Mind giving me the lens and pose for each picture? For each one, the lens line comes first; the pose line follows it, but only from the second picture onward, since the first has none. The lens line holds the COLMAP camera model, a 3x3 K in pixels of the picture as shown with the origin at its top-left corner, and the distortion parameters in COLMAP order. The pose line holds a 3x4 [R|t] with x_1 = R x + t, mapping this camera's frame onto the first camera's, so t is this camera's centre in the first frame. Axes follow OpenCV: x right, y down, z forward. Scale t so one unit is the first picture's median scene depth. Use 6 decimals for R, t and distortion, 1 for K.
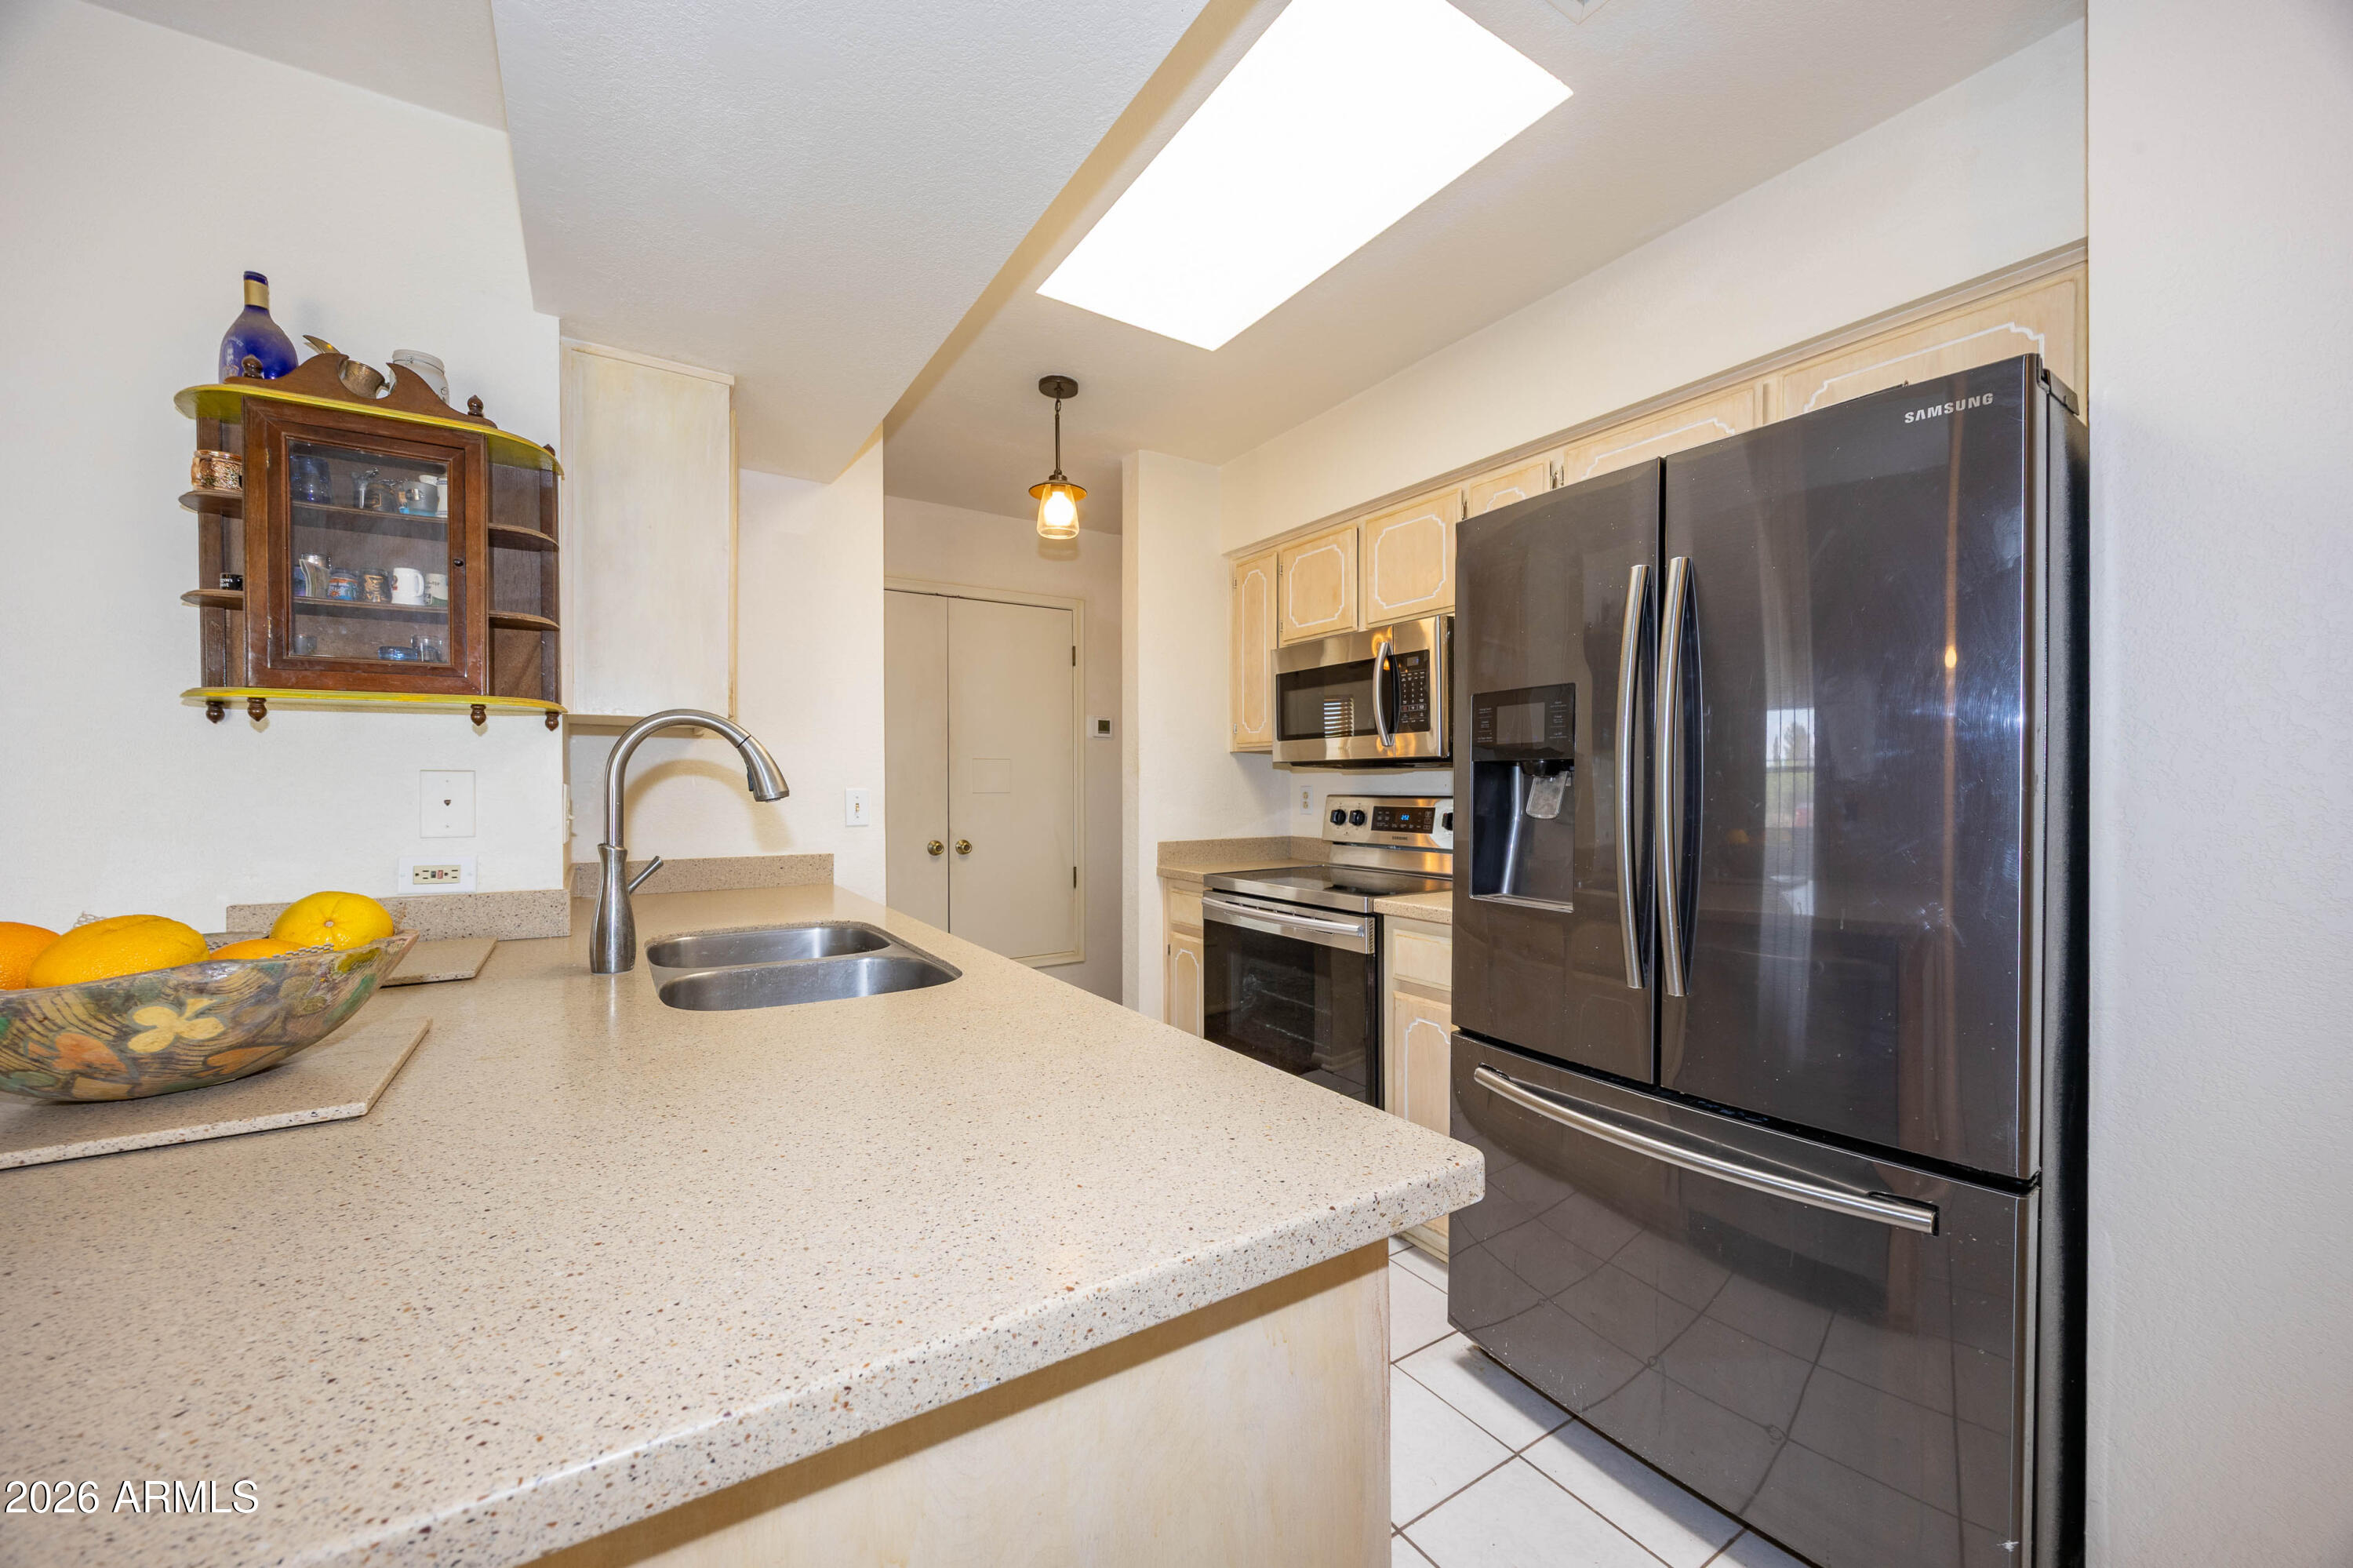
lens RADIAL K [[891.6, 0, 1176.5], [0, 891.6, 784.0], [0, 0, 1]] dist [-0.000245, -0.000012]
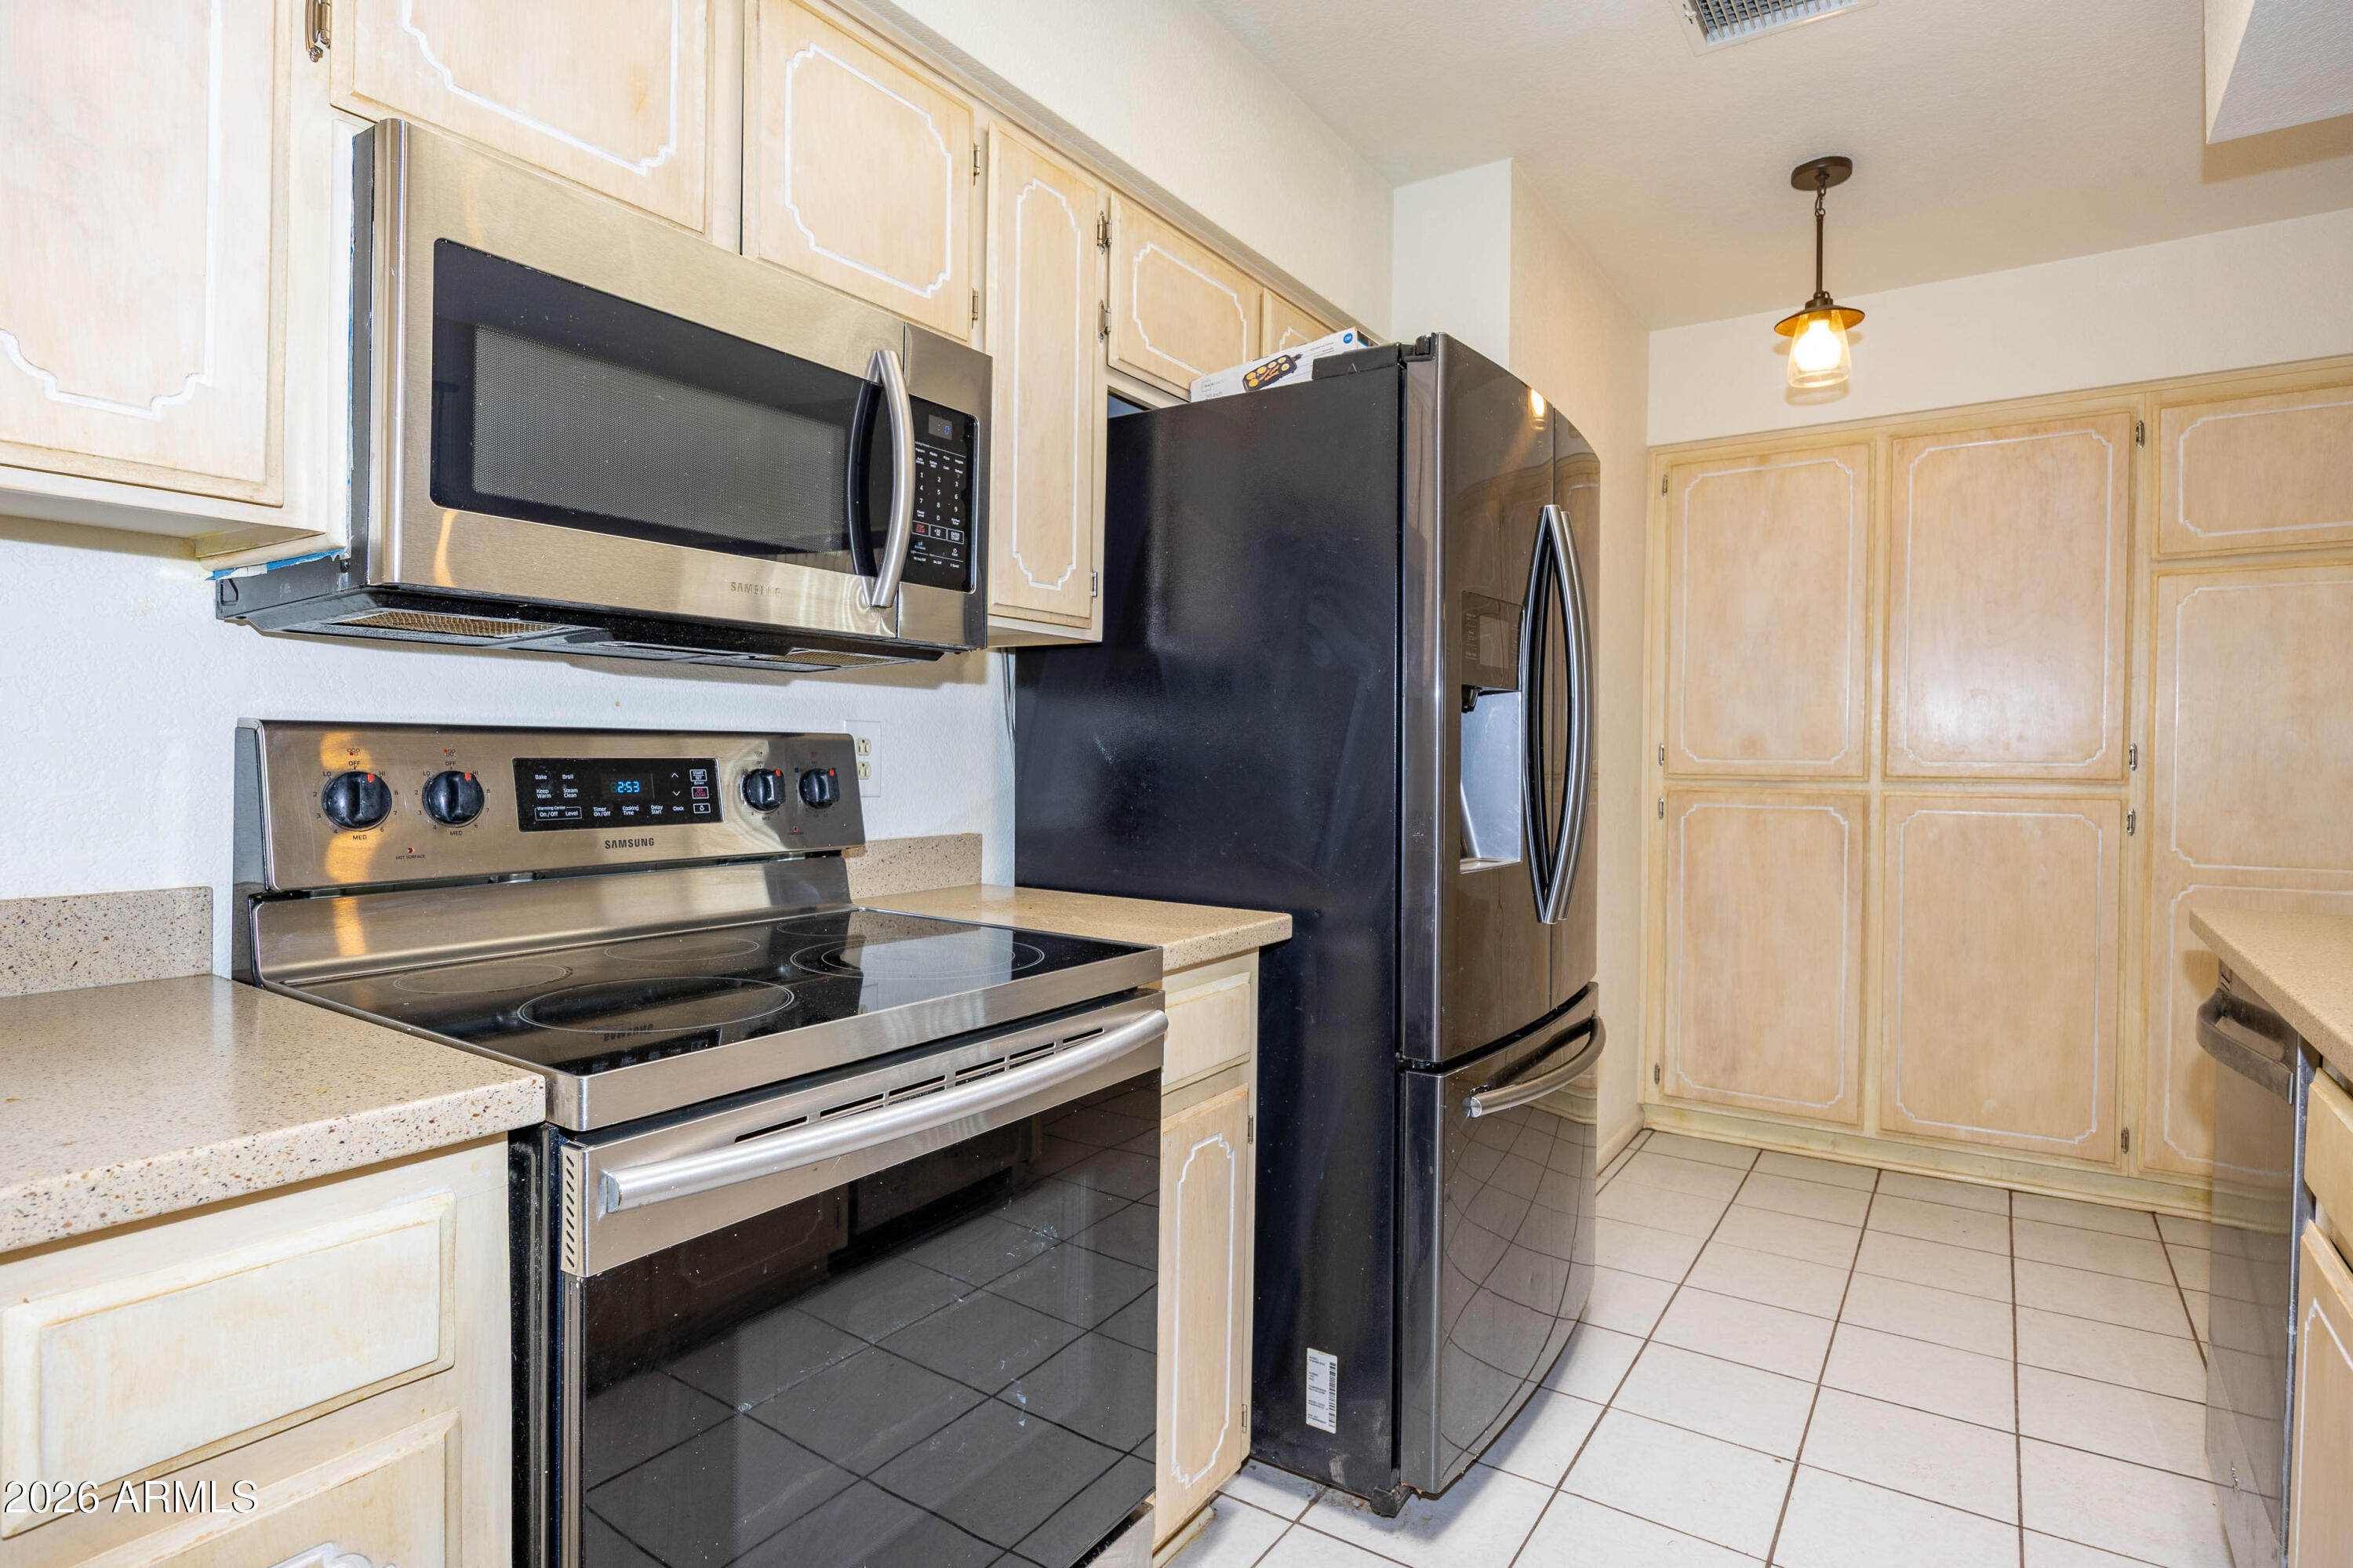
lens RADIAL K [[1218.6, 0, 1187.1], [0, 1218.6, 771.6], [0, 0, 1]] dist [-0.005836, -0.000239]
pose [[-0.403600, -0.015356, 0.914807, -0.431822], [-0.007638, 0.999881, 0.013414, 0.031953], [-0.914904, -0.001574, -0.403669, 1.411836]]
